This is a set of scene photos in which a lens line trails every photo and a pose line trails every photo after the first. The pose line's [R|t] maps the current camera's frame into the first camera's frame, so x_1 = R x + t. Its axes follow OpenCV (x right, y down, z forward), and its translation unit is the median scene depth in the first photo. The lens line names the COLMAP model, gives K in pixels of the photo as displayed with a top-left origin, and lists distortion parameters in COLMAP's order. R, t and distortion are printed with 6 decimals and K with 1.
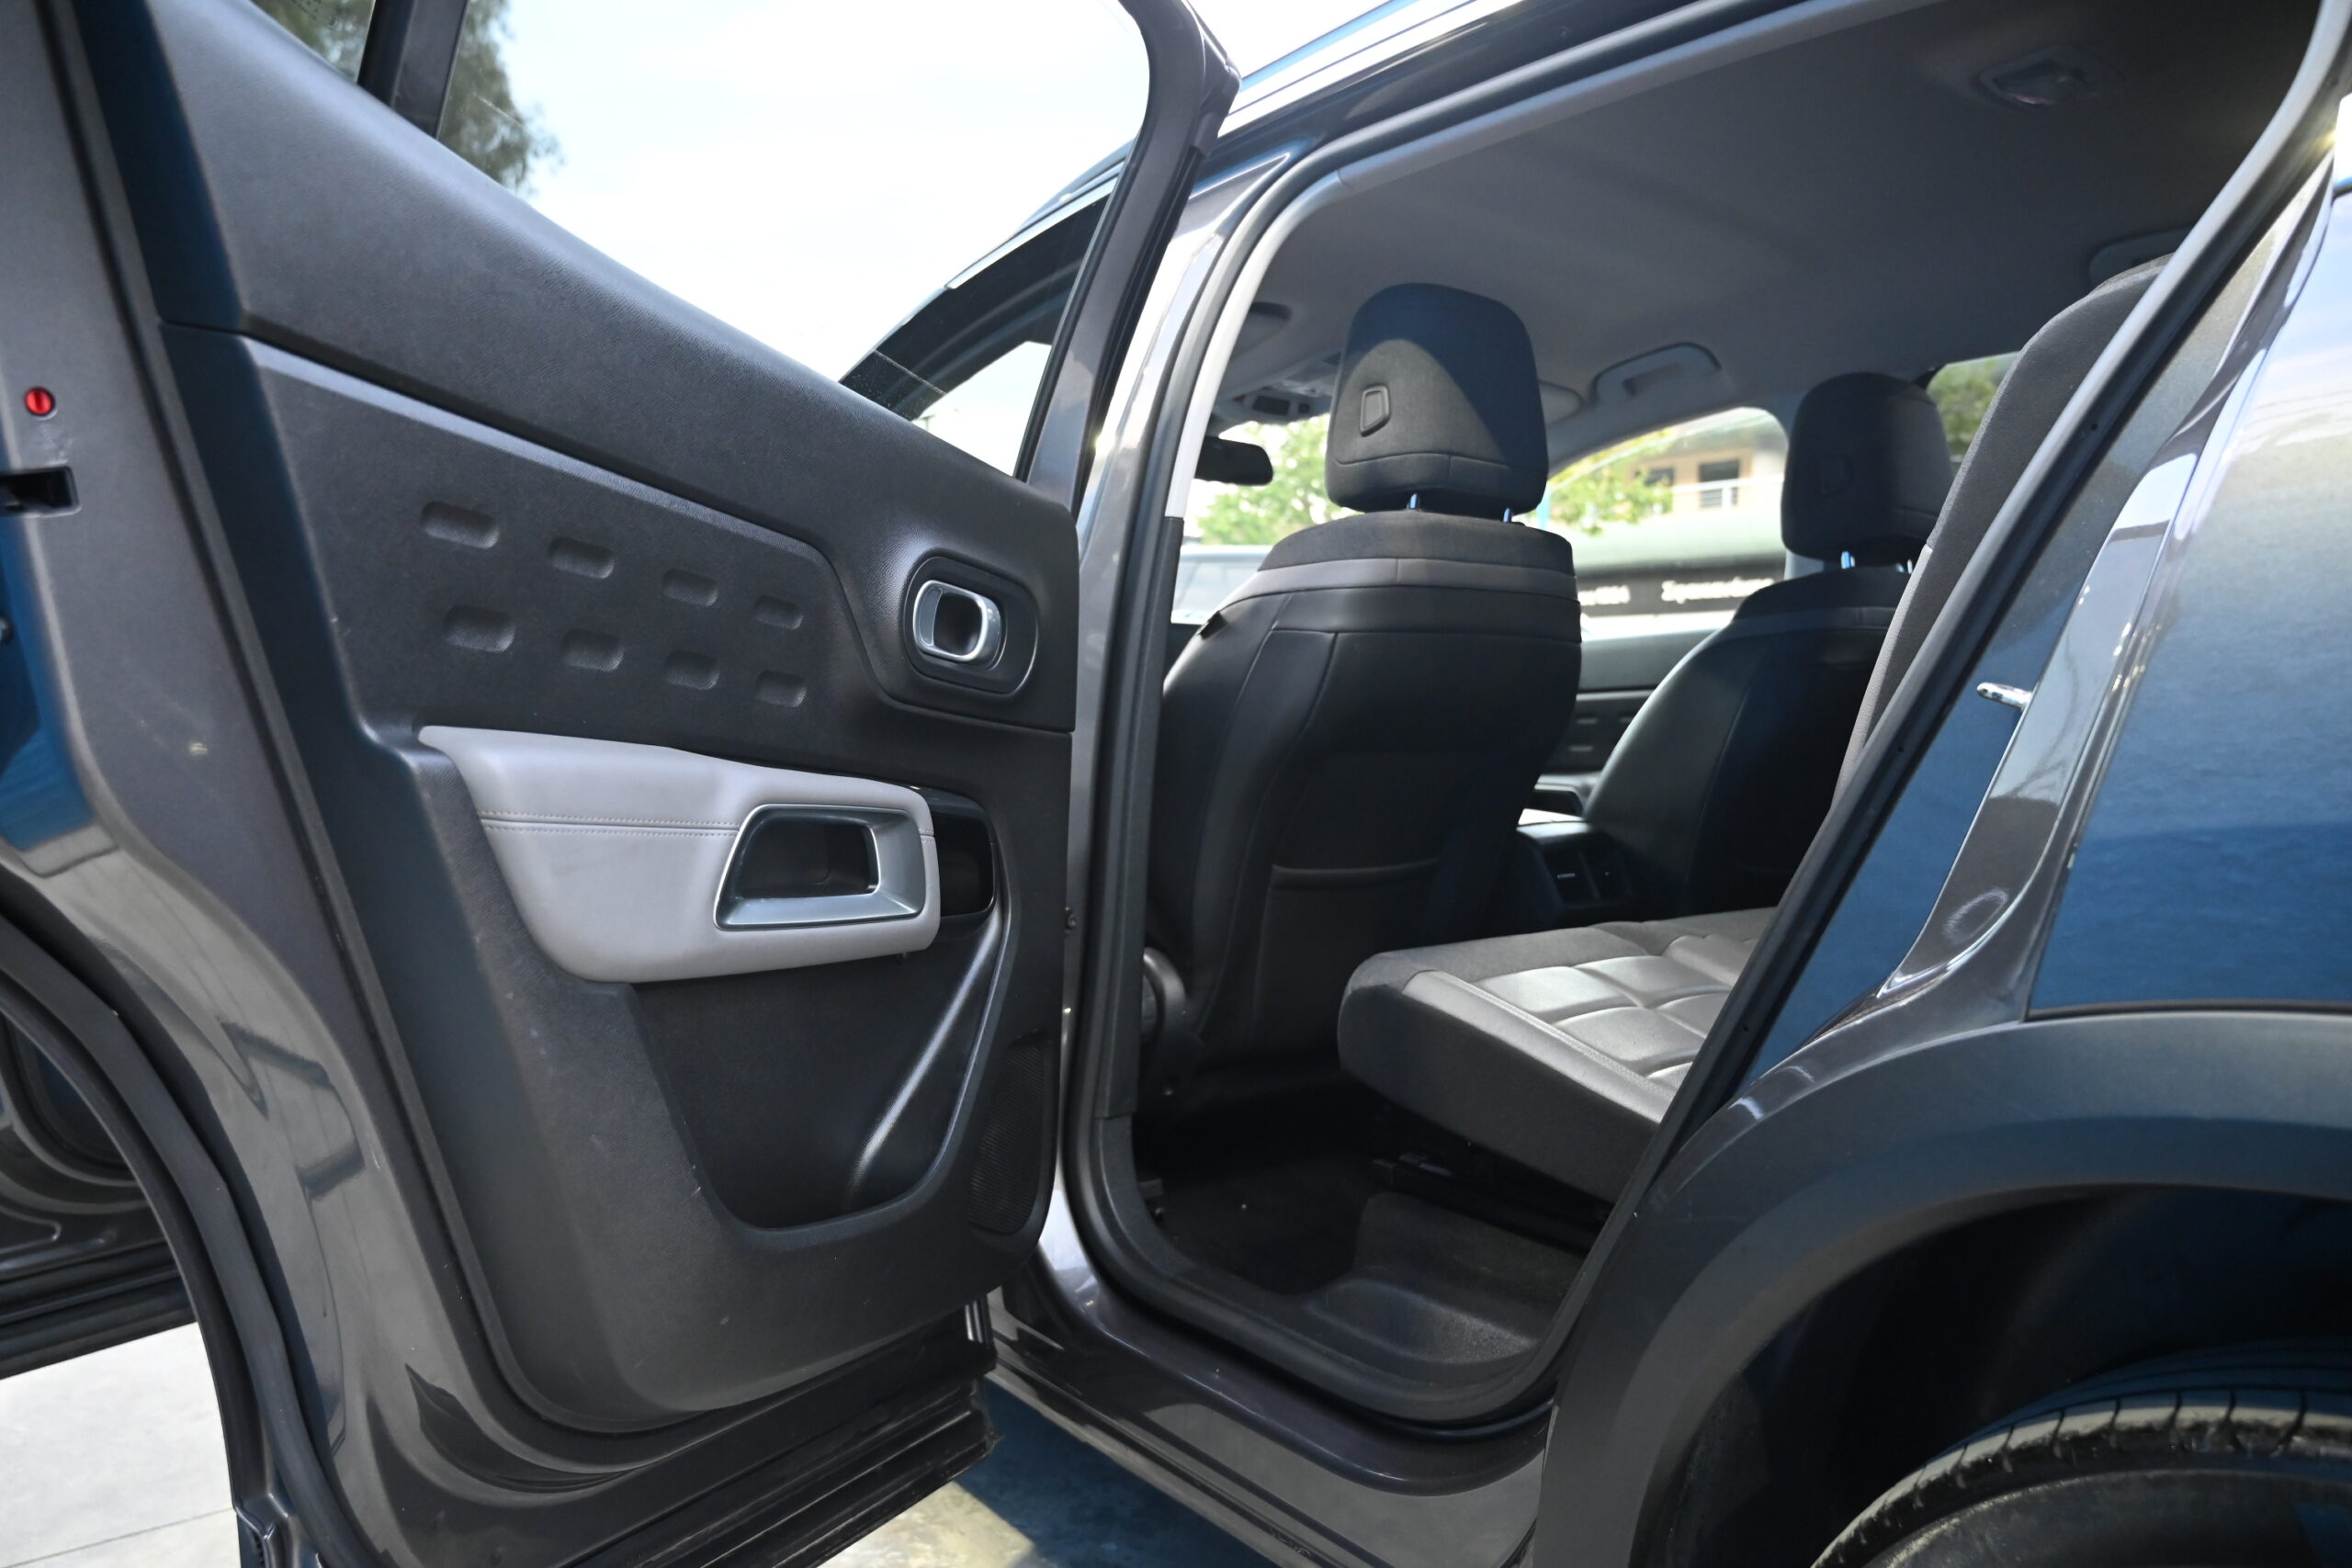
lens RADIAL K [[1592.2, 0, 1176.3], [0, 1592.2, 788.9], [0, 0, 1]] dist [0.008193, -0.000925]
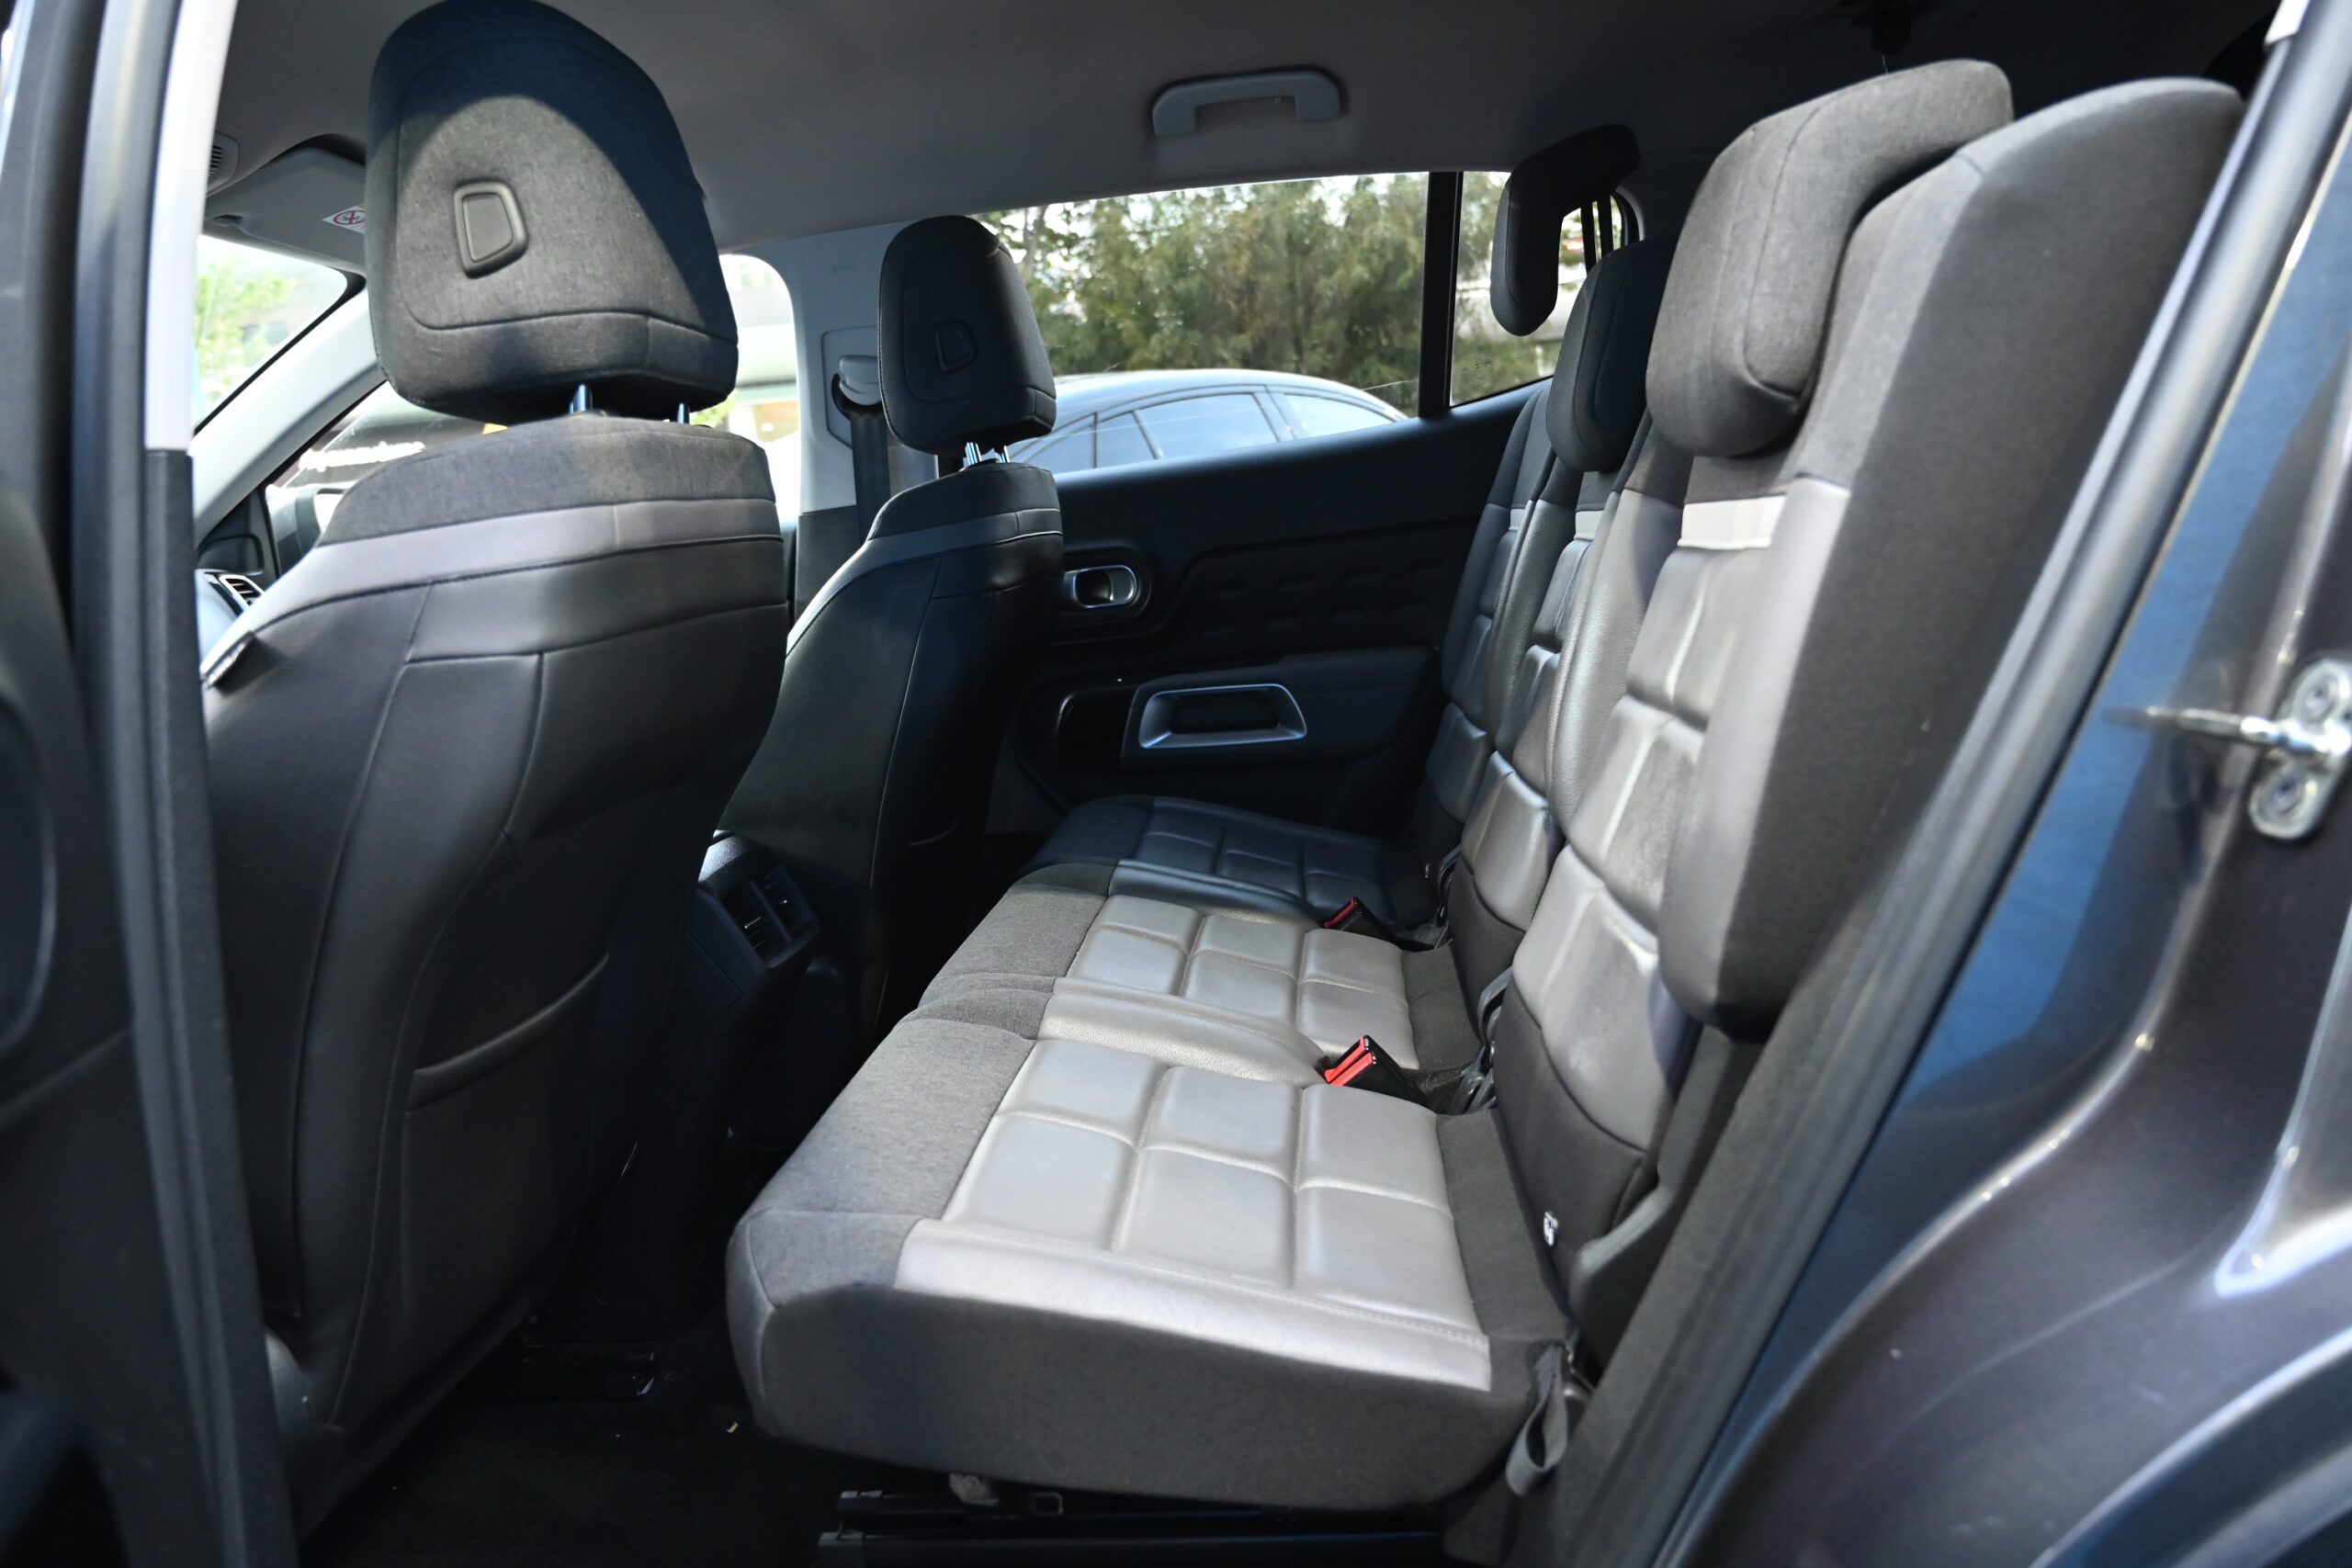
lens RADIAL K [[1592.2, 0, 1175.1], [0, 1592.2, 790.9], [0, 0, 1]] dist [0.008193, -0.000925]
pose [[0.697801, -0.191437, 0.690236, -0.124500], [0.130157, 0.981470, 0.140626, -0.096521], [-0.704367, -0.008290, 0.709787, 0.451101]]
